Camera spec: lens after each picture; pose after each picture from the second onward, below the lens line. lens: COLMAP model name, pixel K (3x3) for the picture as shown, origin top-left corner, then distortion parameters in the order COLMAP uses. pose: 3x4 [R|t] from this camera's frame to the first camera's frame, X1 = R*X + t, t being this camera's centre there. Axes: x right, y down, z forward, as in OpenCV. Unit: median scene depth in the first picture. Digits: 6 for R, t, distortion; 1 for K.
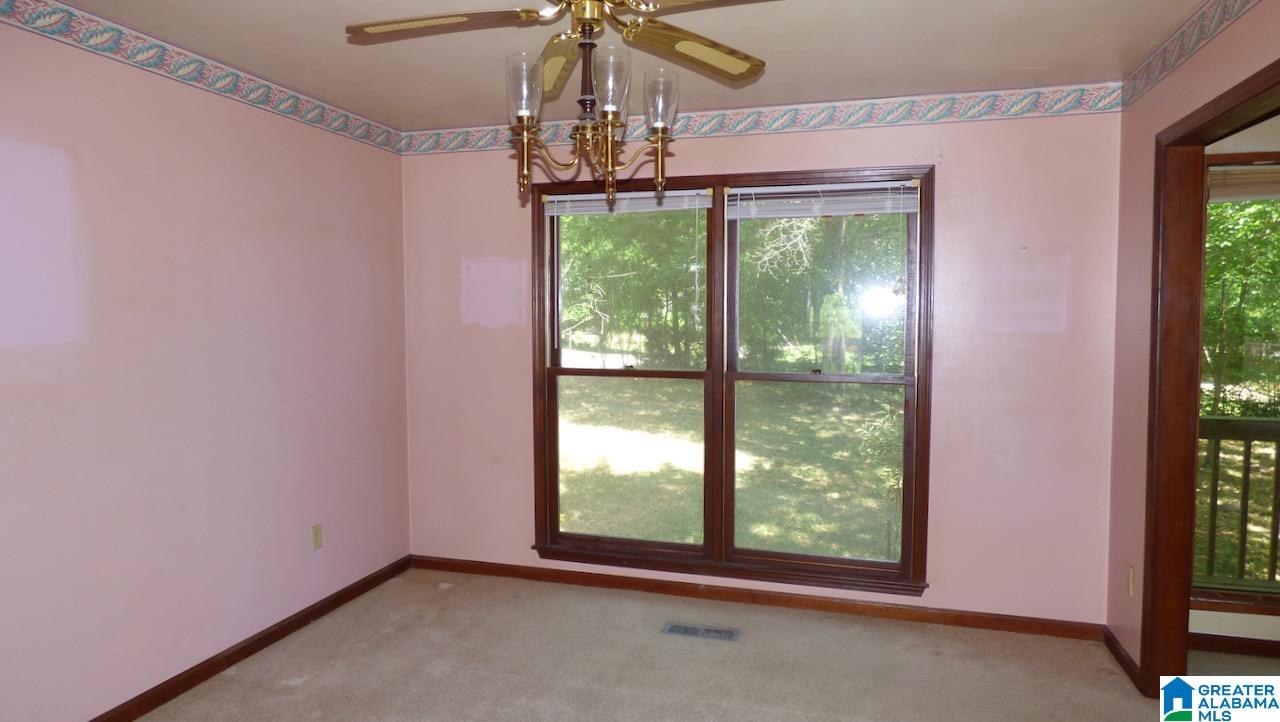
lens RADIAL K [[767.7, 0, 639.7], [0, 767.7, 357.0], [0, 0, 1]] dist [-0.010175, -0.002652]
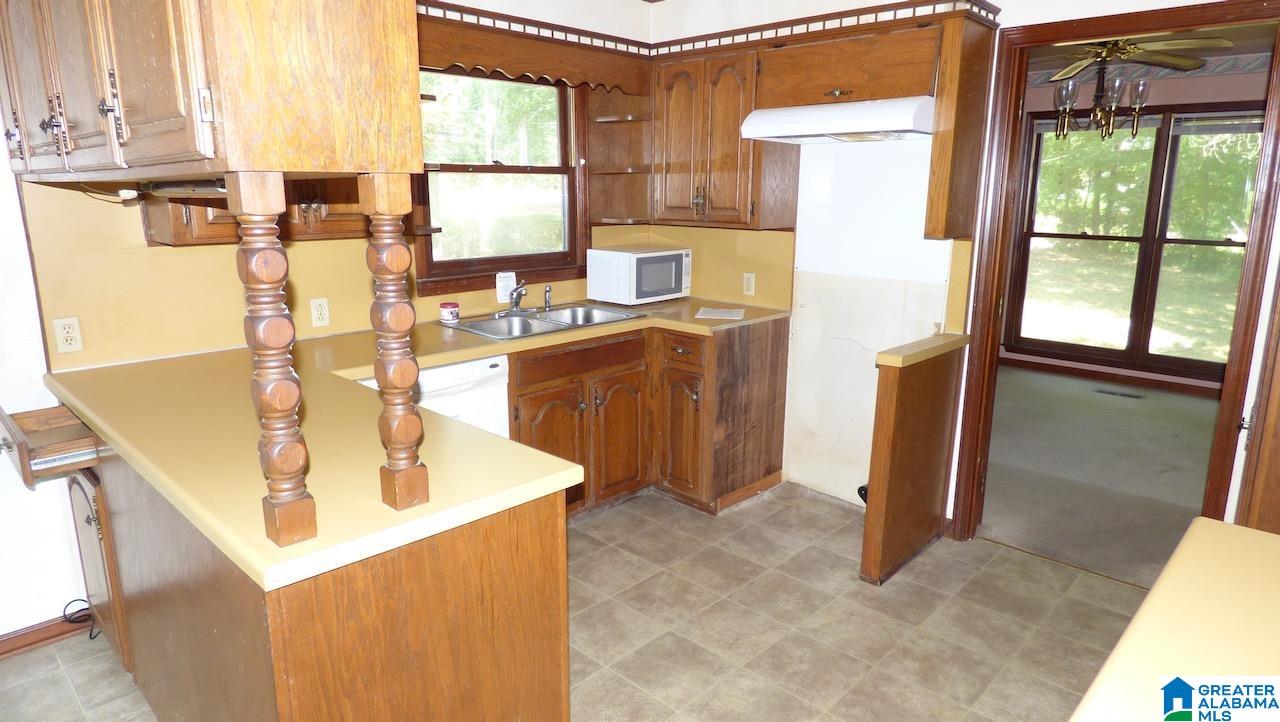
lens RADIAL K [[767.7, 0, 639.7], [0, 767.7, 357.0], [0, 0, 1]] dist [-0.010175, -0.002652]
pose [[0.889537, 0.099302, -0.445941, -0.026690], [-0.029423, 0.986518, 0.160986, 0.010334], [0.455915, -0.130082, 0.880466, -0.217108]]
